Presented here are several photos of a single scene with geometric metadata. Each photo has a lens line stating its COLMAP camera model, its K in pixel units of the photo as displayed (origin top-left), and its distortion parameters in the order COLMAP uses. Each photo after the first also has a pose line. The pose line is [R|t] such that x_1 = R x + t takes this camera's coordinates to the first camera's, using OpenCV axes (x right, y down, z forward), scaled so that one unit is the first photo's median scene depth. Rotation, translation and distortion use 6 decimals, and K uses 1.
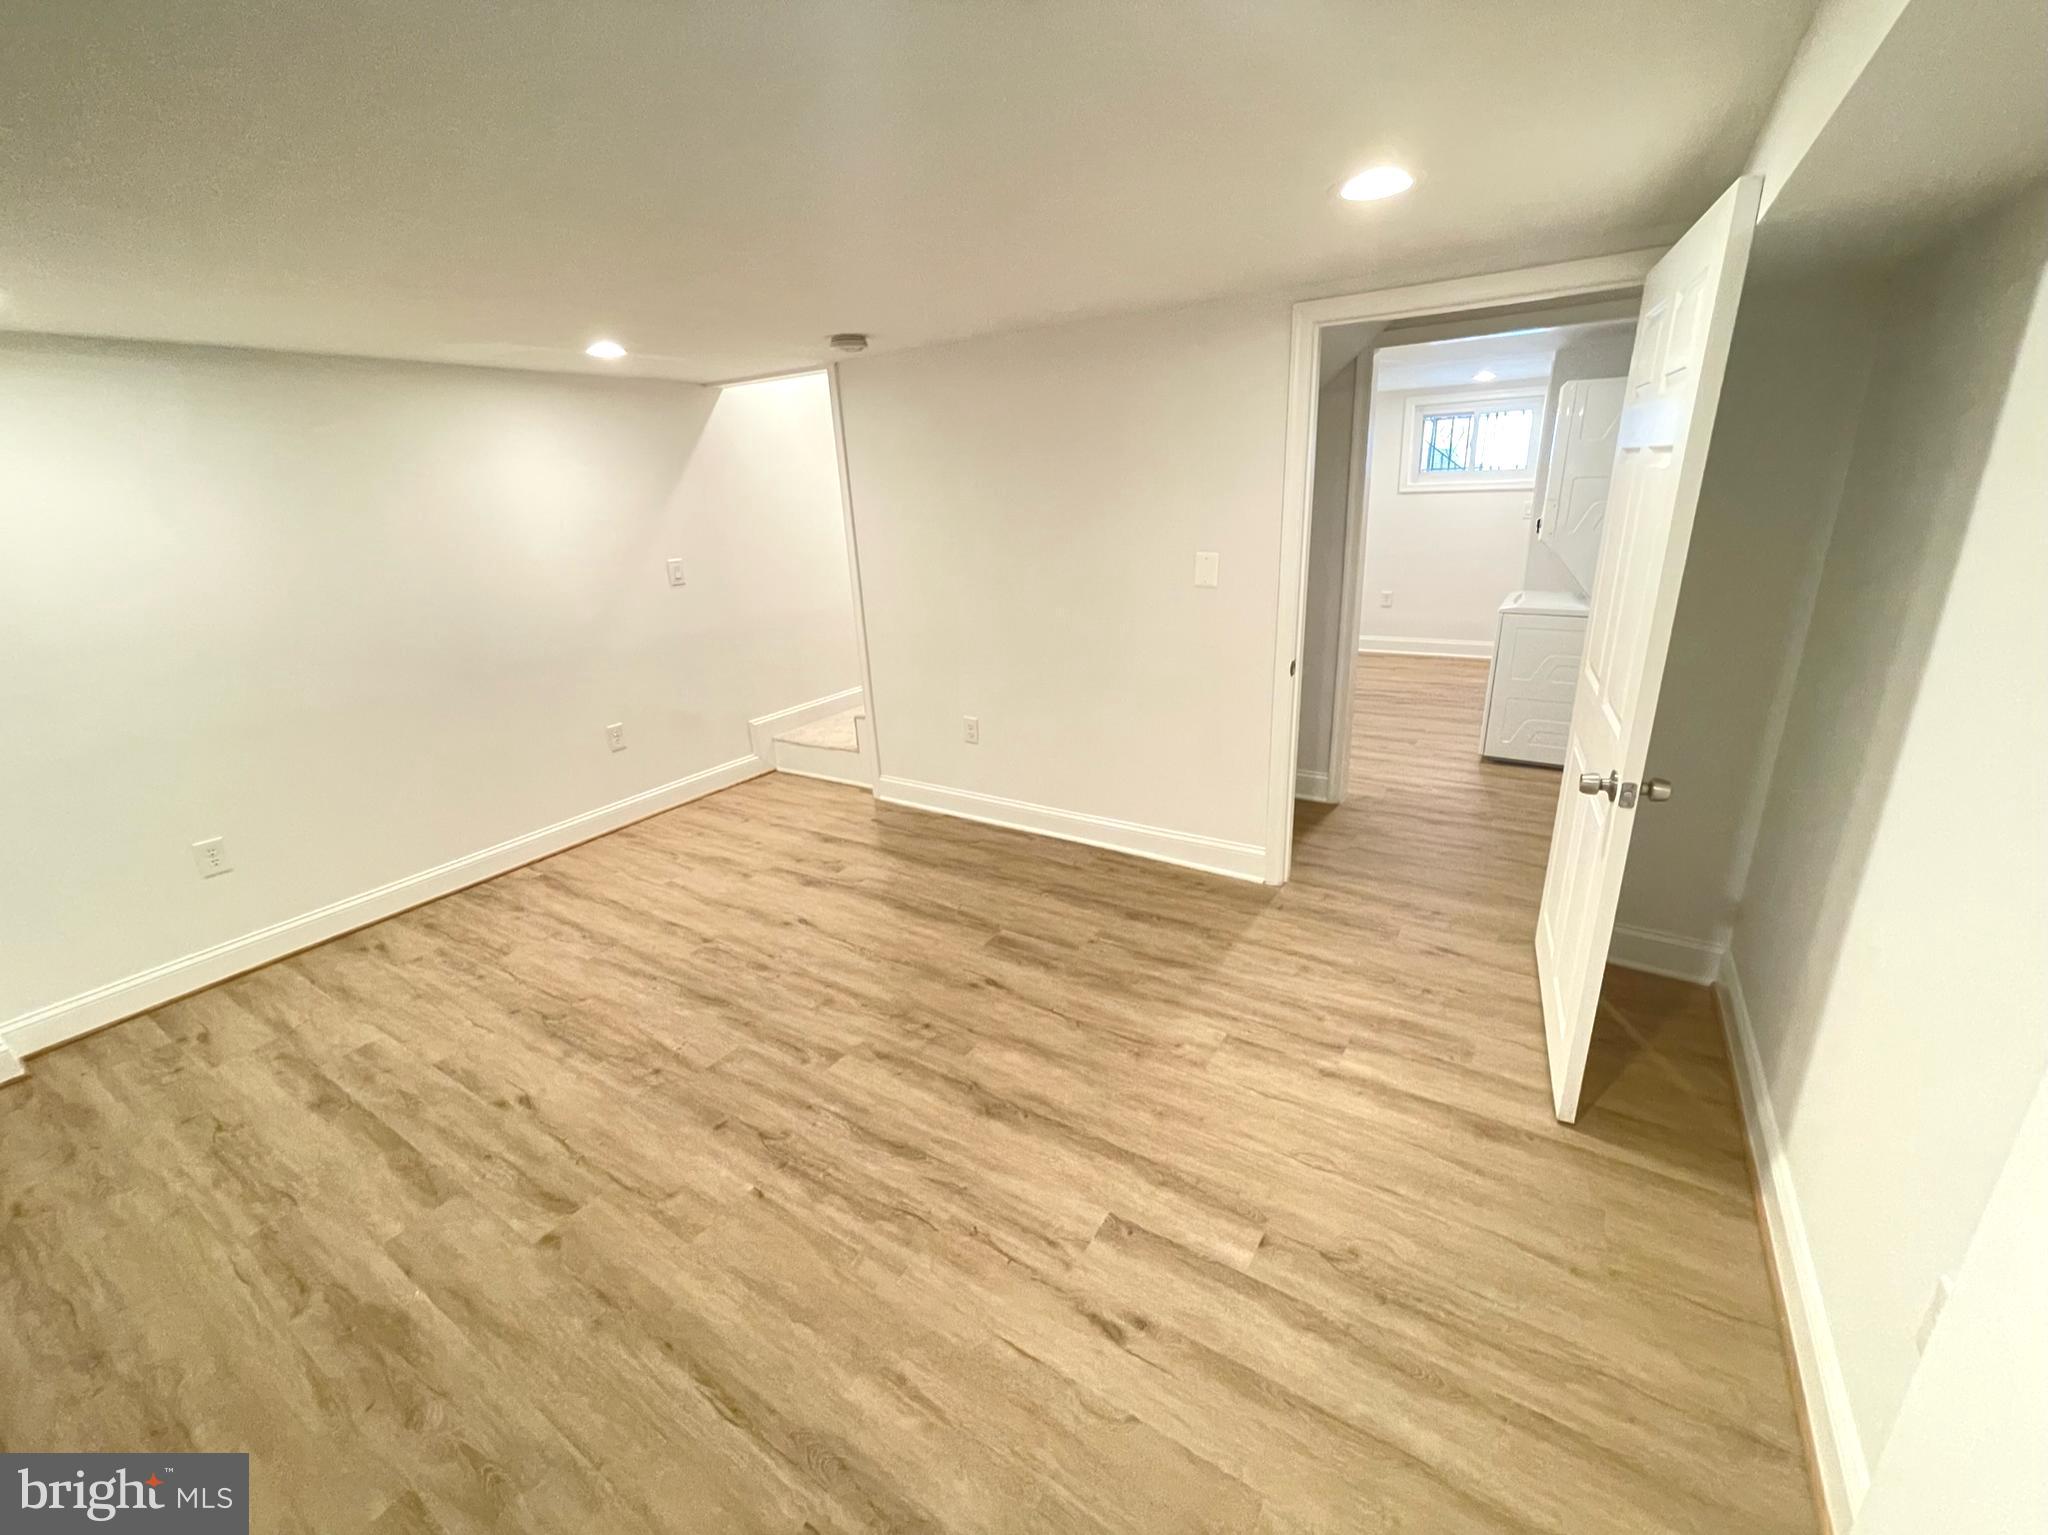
lens RADIAL K [[836.0, 0, 1023.1], [0, 836.0, 760.0], [0, 0, 1]] dist [0.000978, 0.000151]
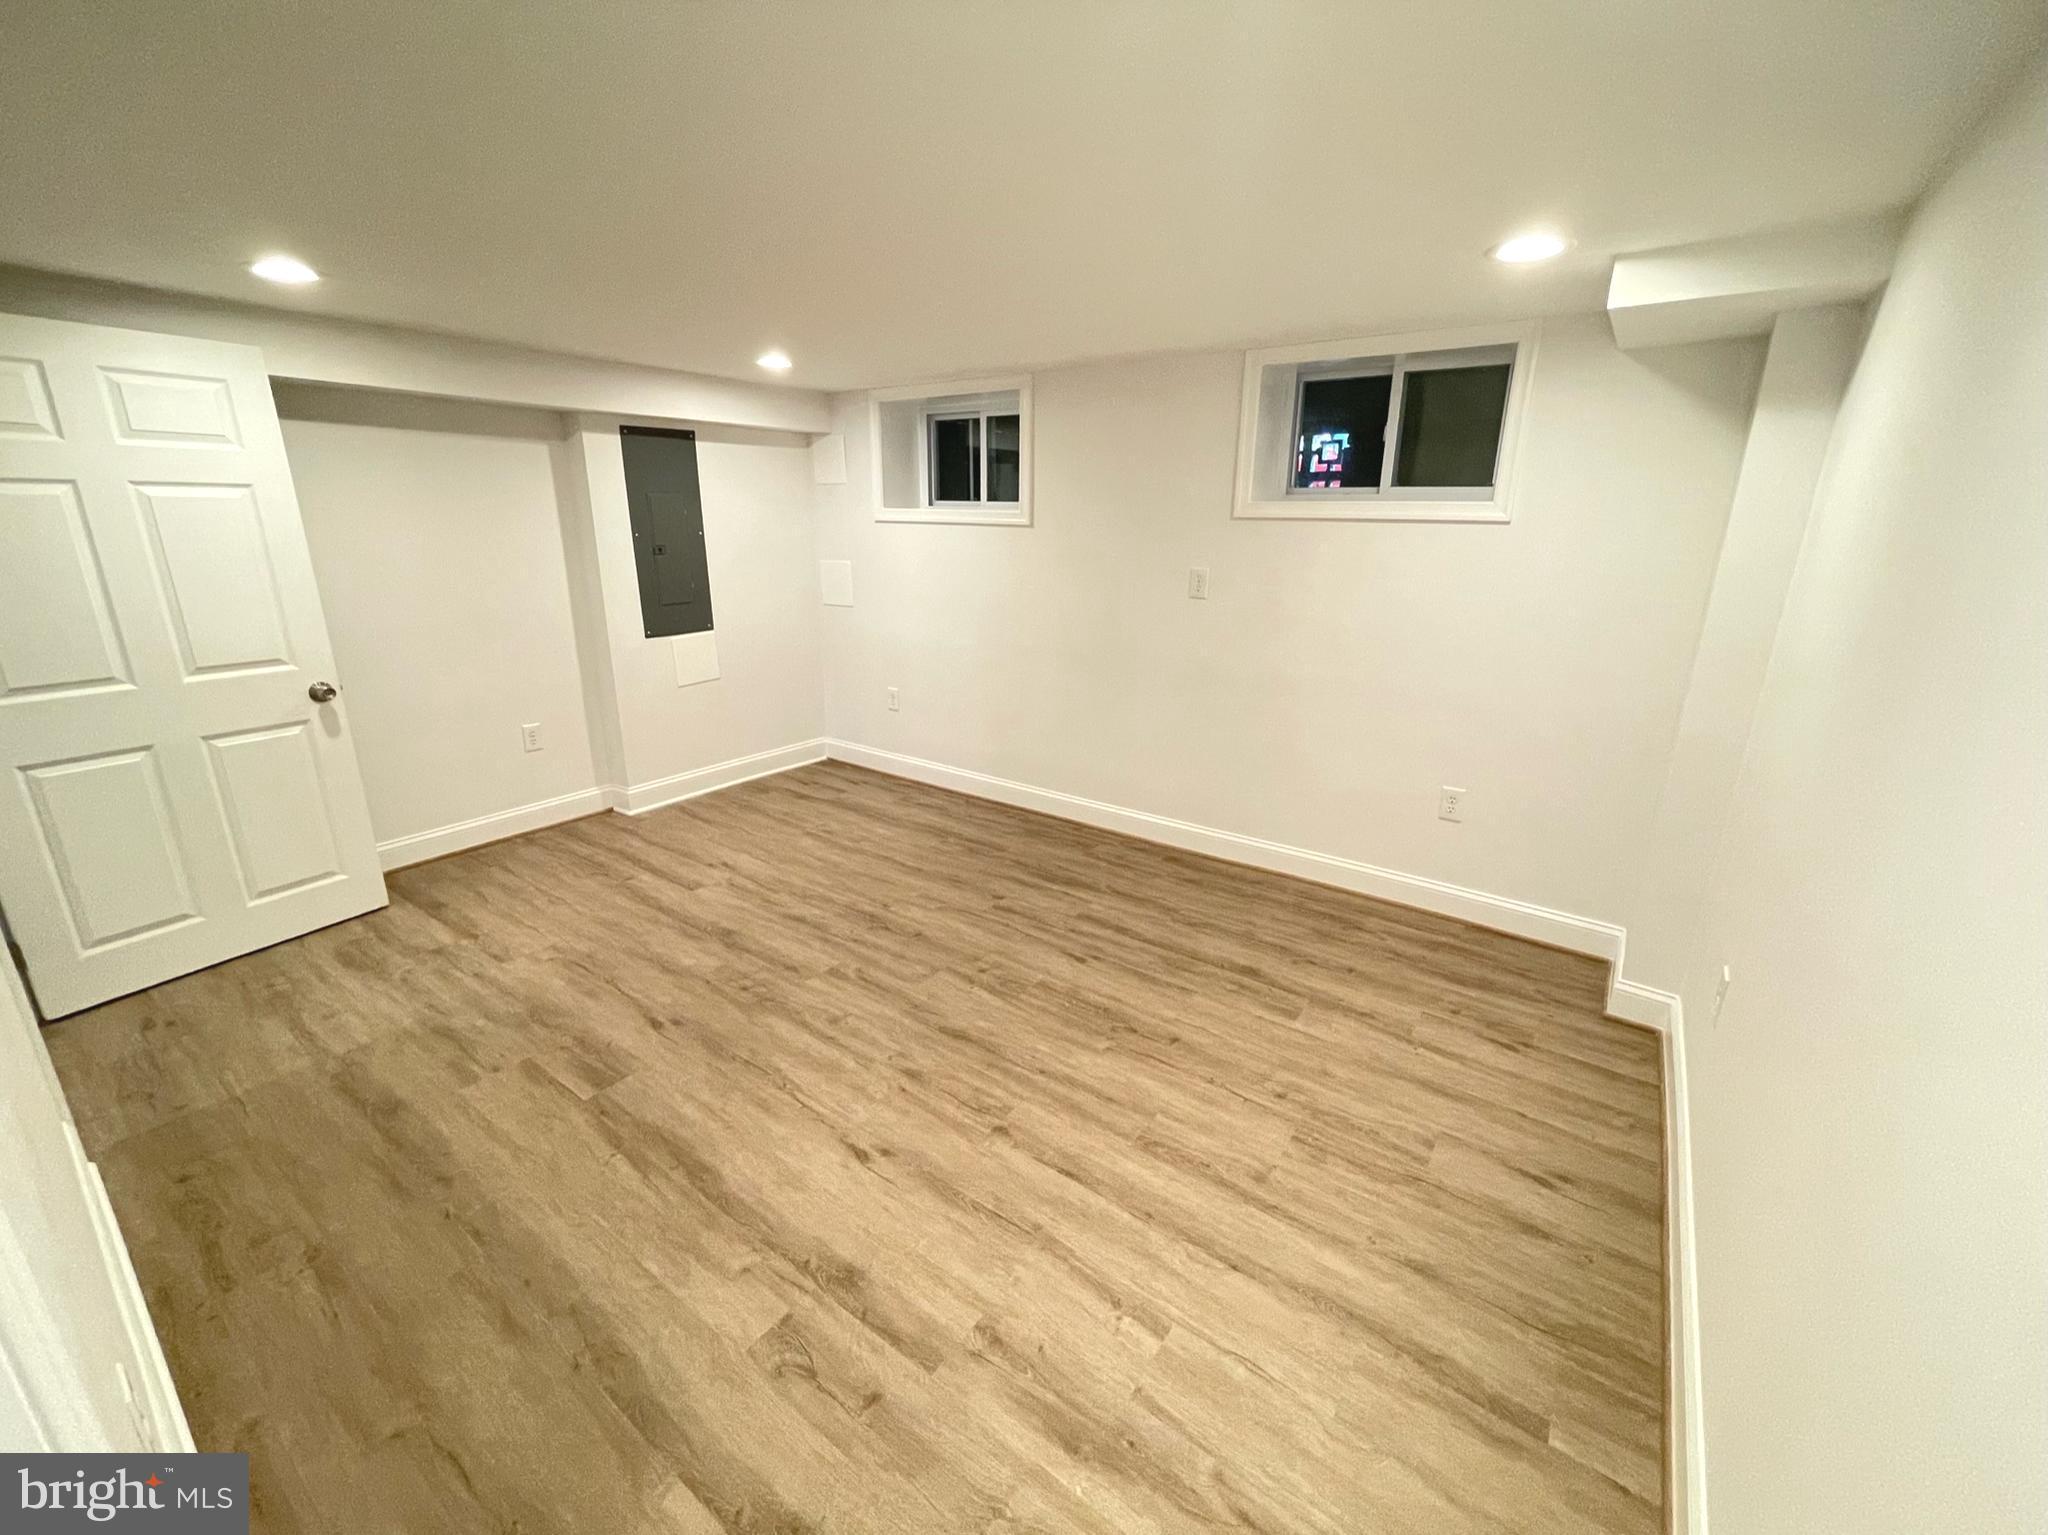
lens RADIAL K [[836.0, 0, 1023.1], [0, 836.0, 760.0], [0, 0, 1]] dist [0.000978, 0.000151]
pose [[-0.997377, 0.025089, 0.067888, -0.544197], [0.059622, 0.816571, 0.574158, -0.509222], [-0.041030, 0.576699, -0.815925, 1.671745]]
